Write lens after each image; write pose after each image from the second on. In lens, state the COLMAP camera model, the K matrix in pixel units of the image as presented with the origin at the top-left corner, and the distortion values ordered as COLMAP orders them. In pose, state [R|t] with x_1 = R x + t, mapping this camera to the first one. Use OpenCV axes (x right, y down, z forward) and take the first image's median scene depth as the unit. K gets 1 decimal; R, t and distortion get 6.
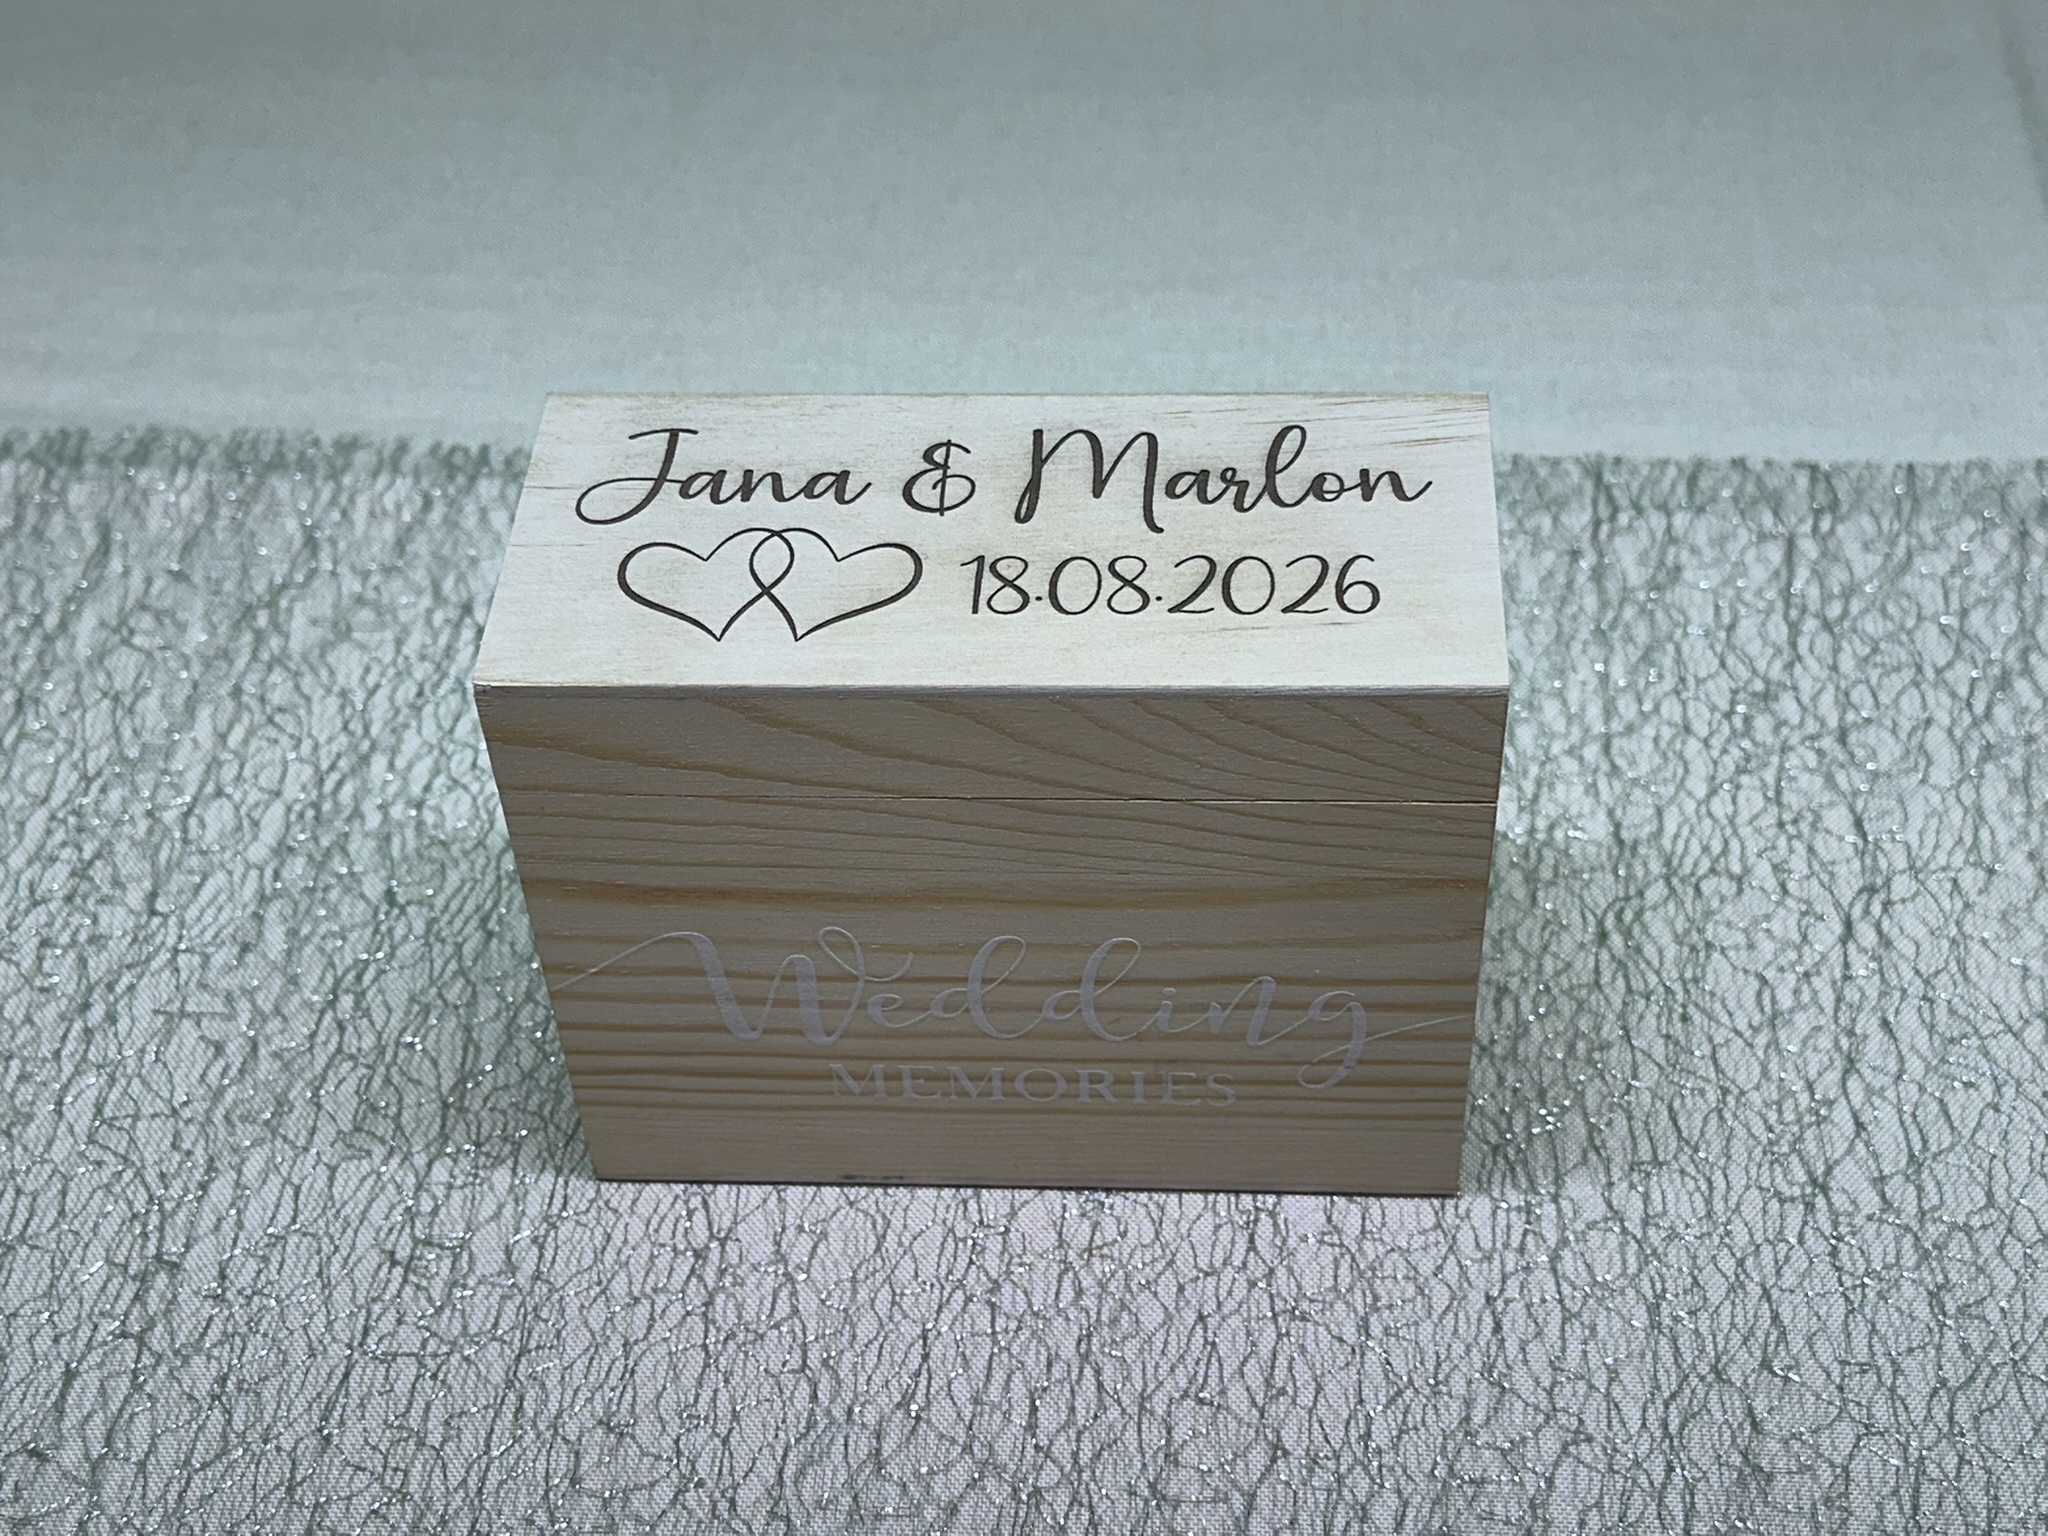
lens RADIAL K [[2877.0, 0, 1021.9], [0, 2877.0, 761.6], [0, 0, 1]] dist [0.115712, 0.000000]
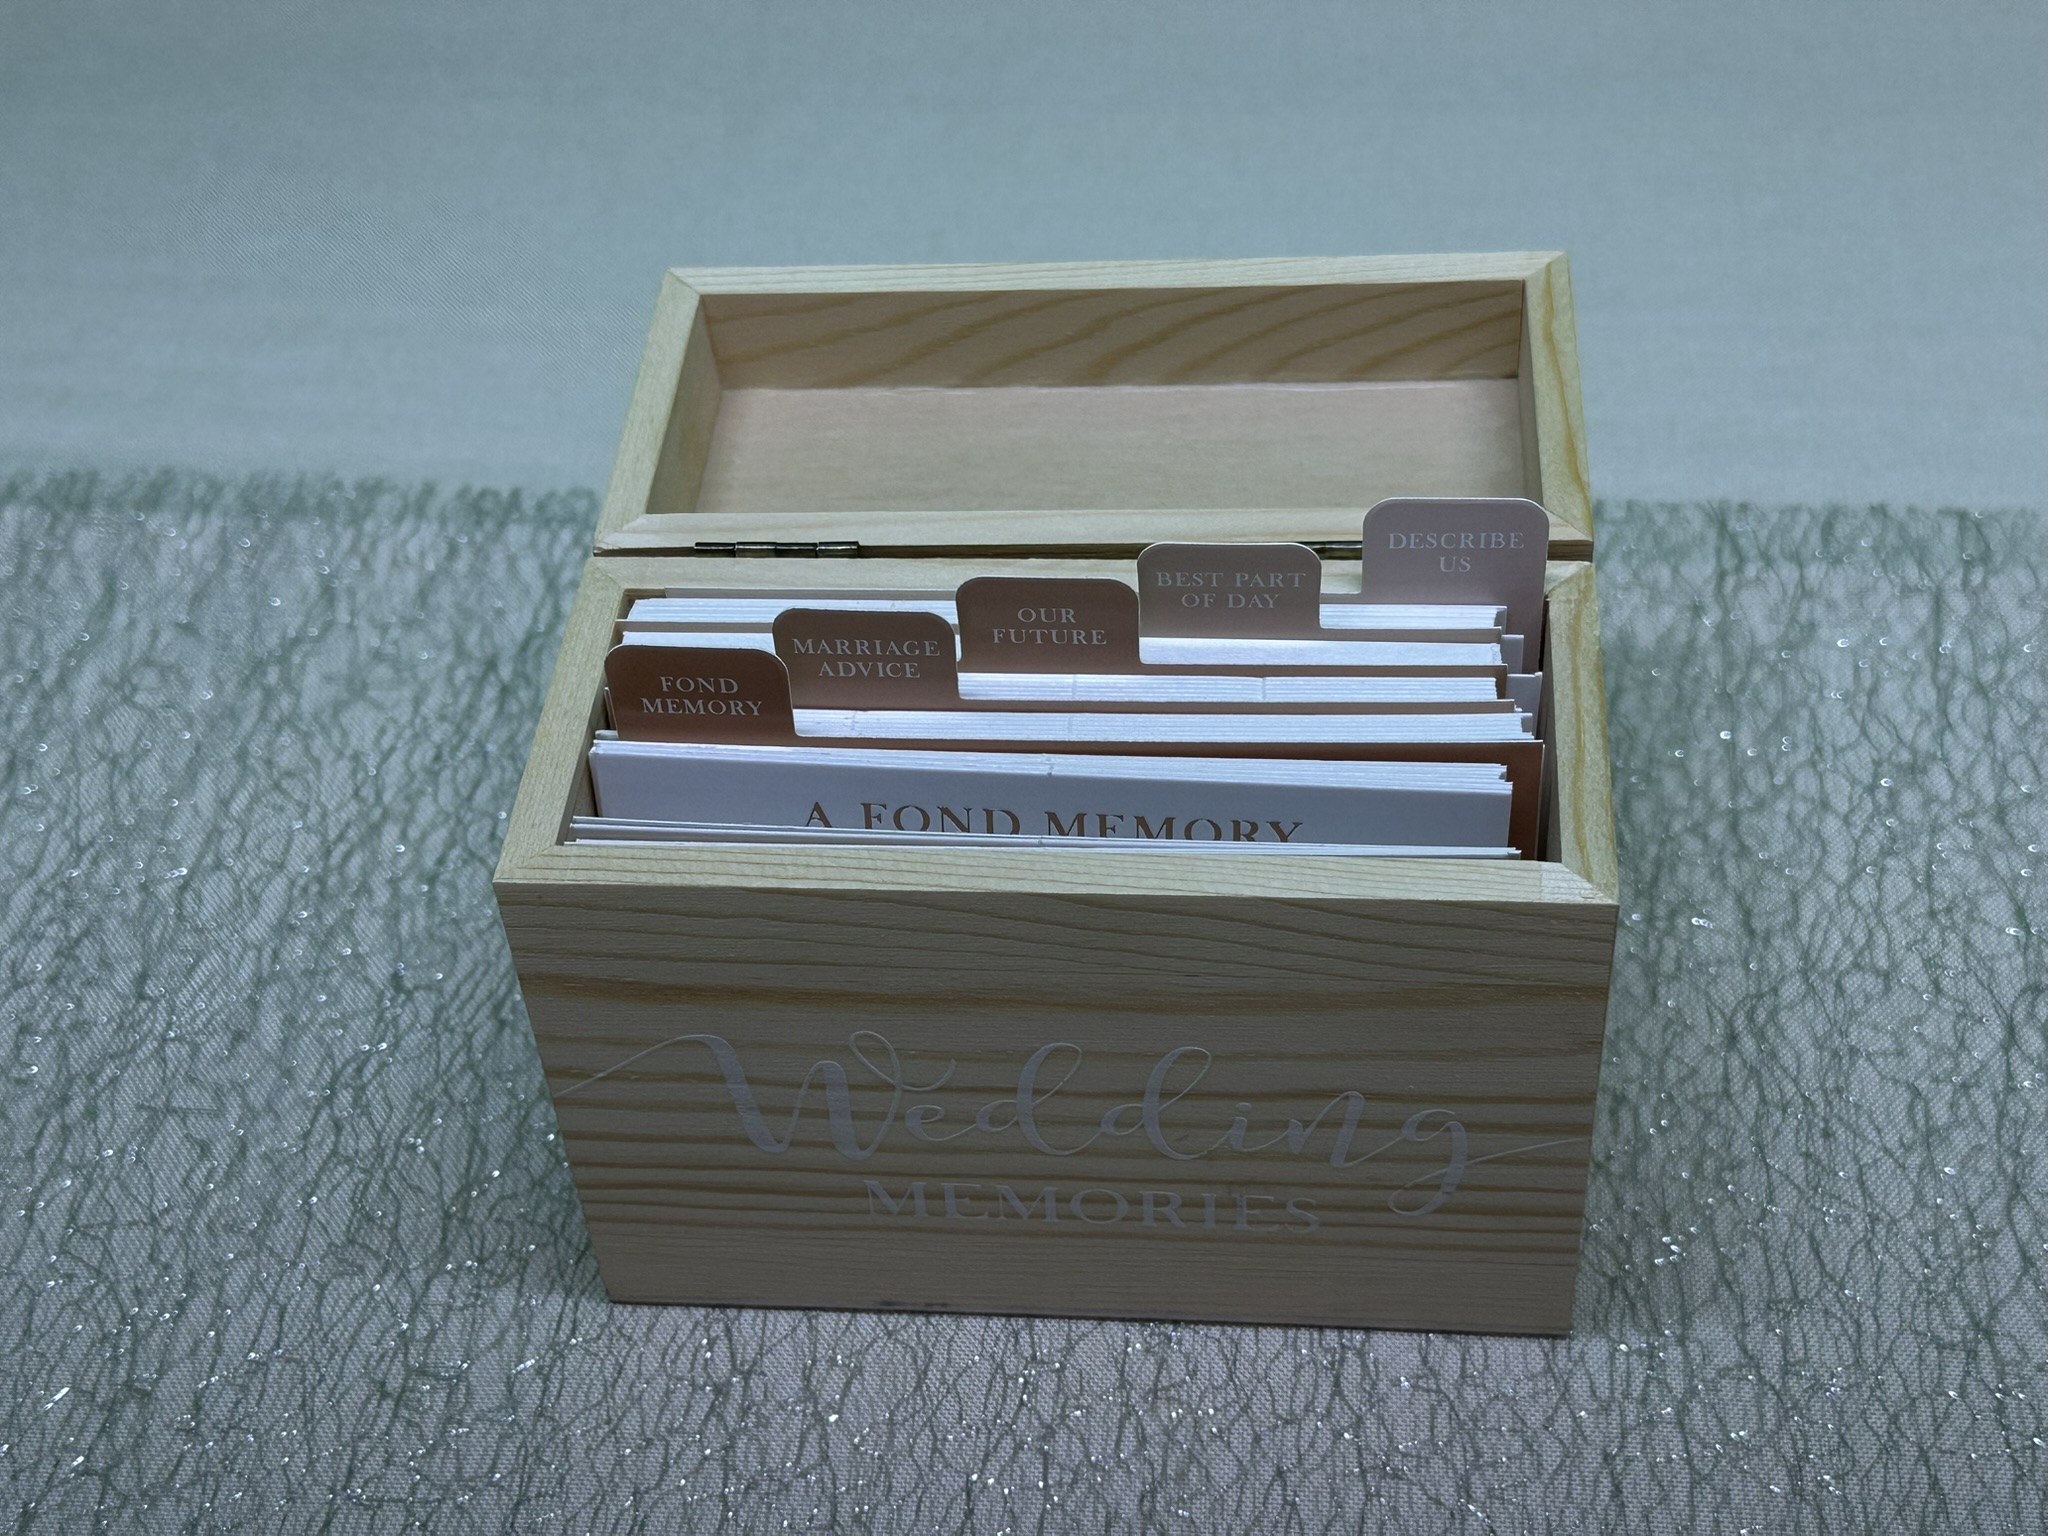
lens RADIAL K [[2877.0, 0, 1009.1], [0, 2877.0, 753.3], [0, 0, 1]] dist [0.115712, 0.000000]
pose [[0.999316, 0.004752, -0.036661, 0.009235], [-0.005284, 0.999882, -0.014413, -0.013461], [0.036589, 0.014597, 0.999224, 0.089639]]
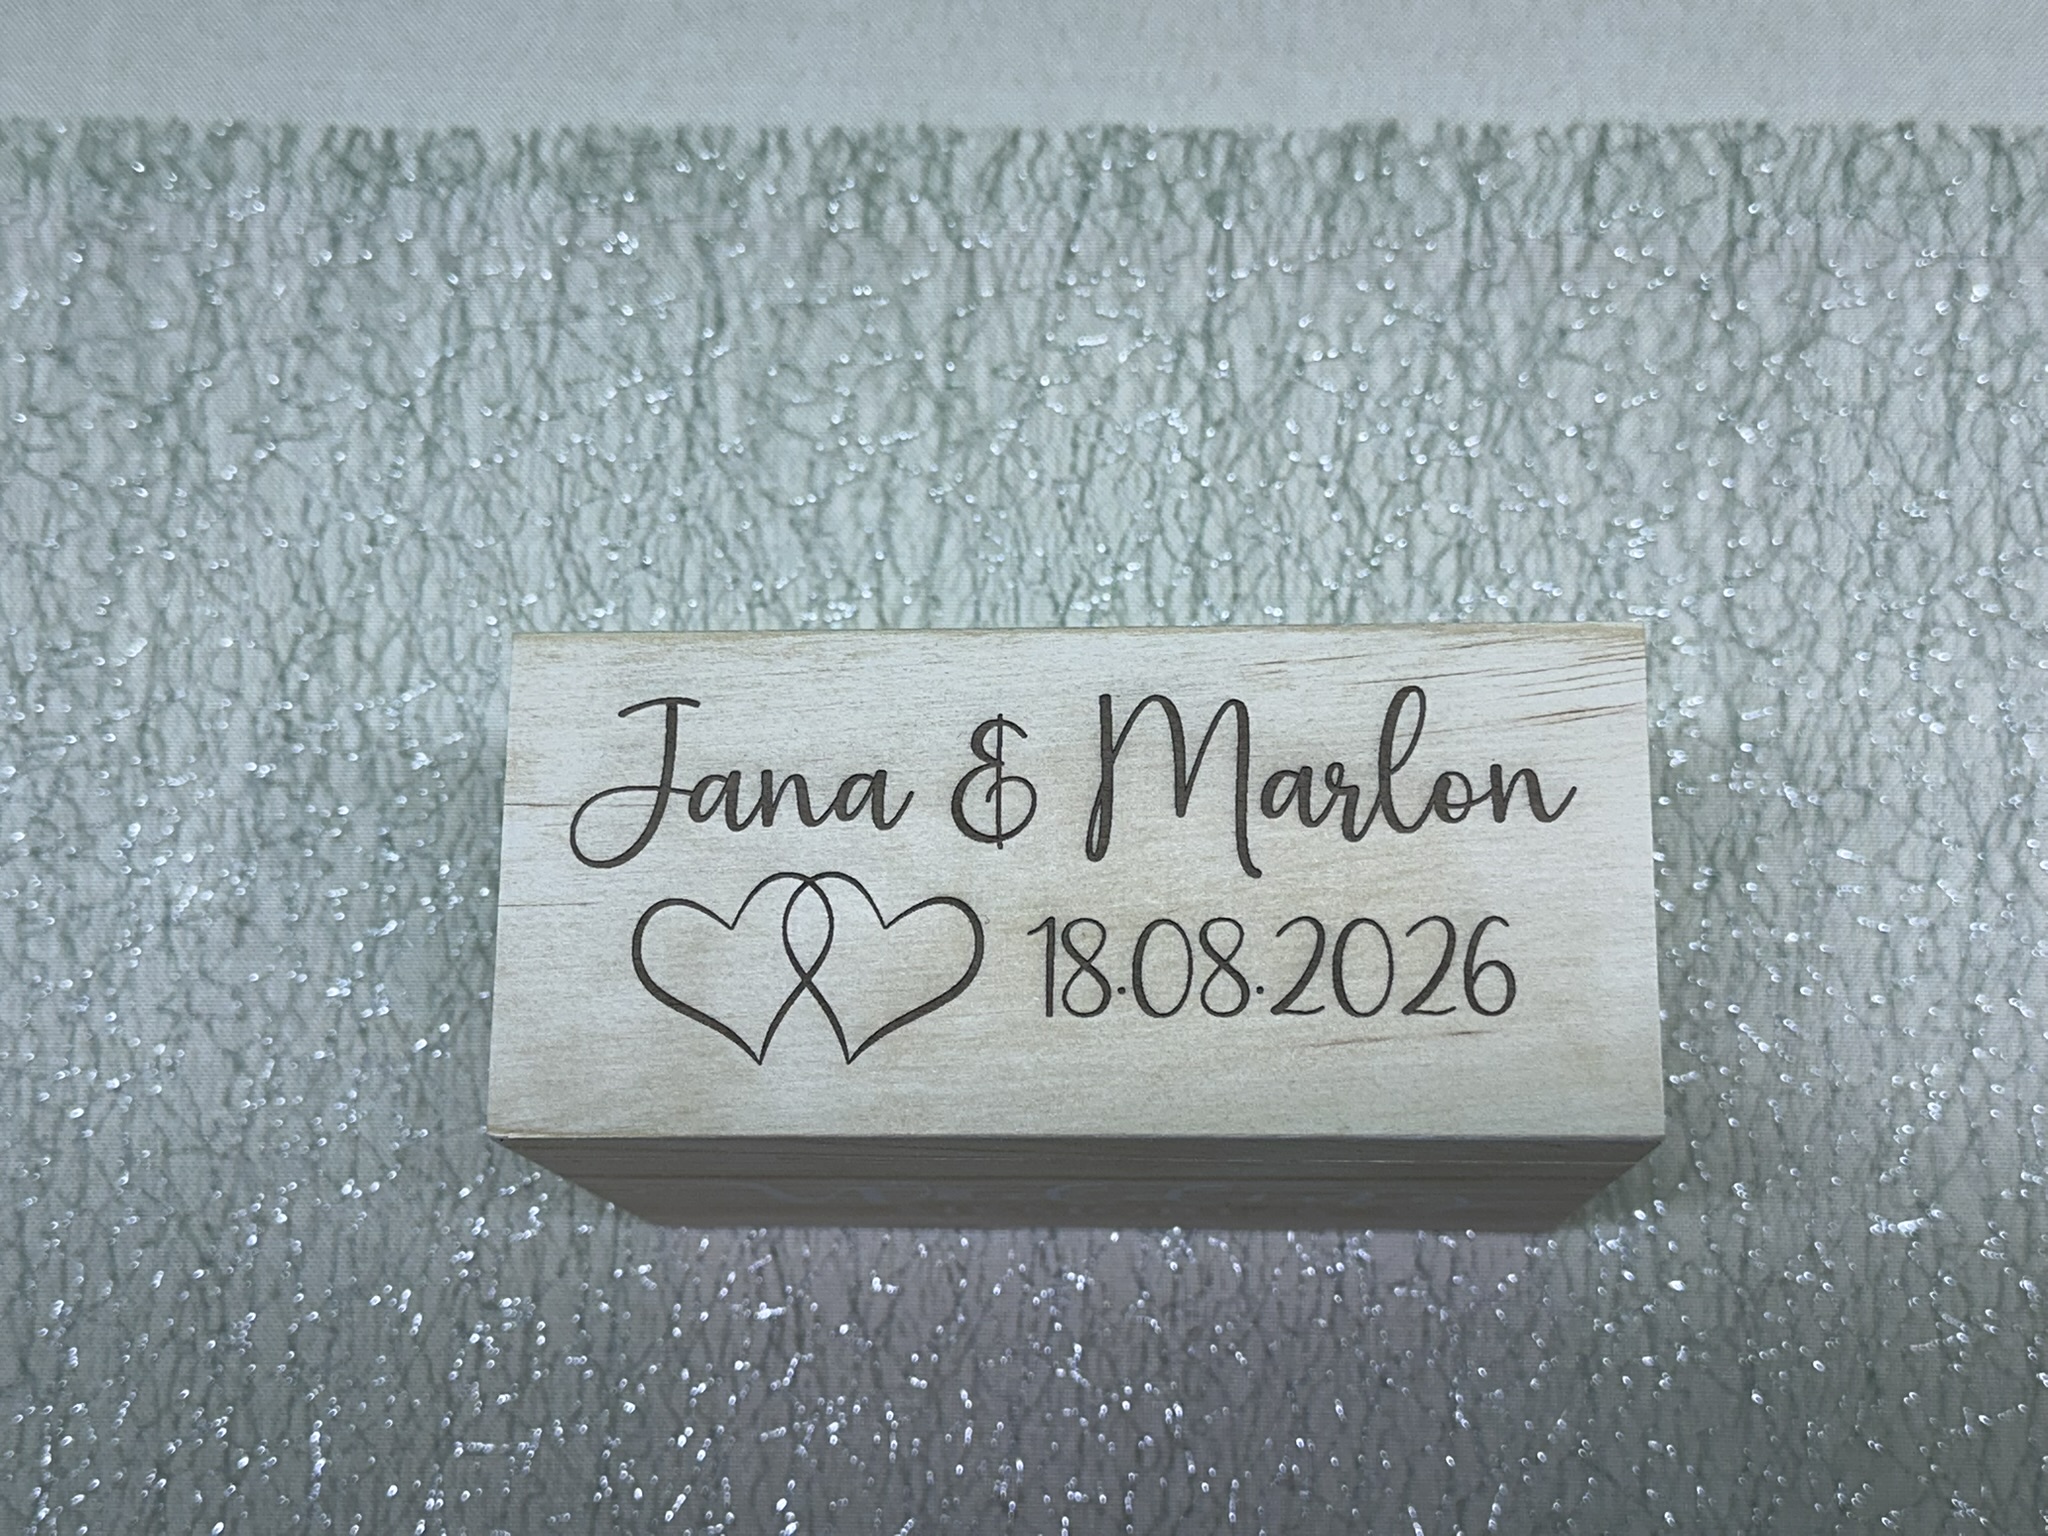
lens RADIAL K [[2877.0, 0, 1020.1], [0, 2877.0, 778.1], [0, 0, 1]] dist [0.115712, 0.000000]
pose [[0.998761, -0.049700, -0.002363, -0.015207], [0.044108, 0.862404, 0.504296, -0.429560], [-0.023025, -0.503776, 0.863528, 0.218822]]
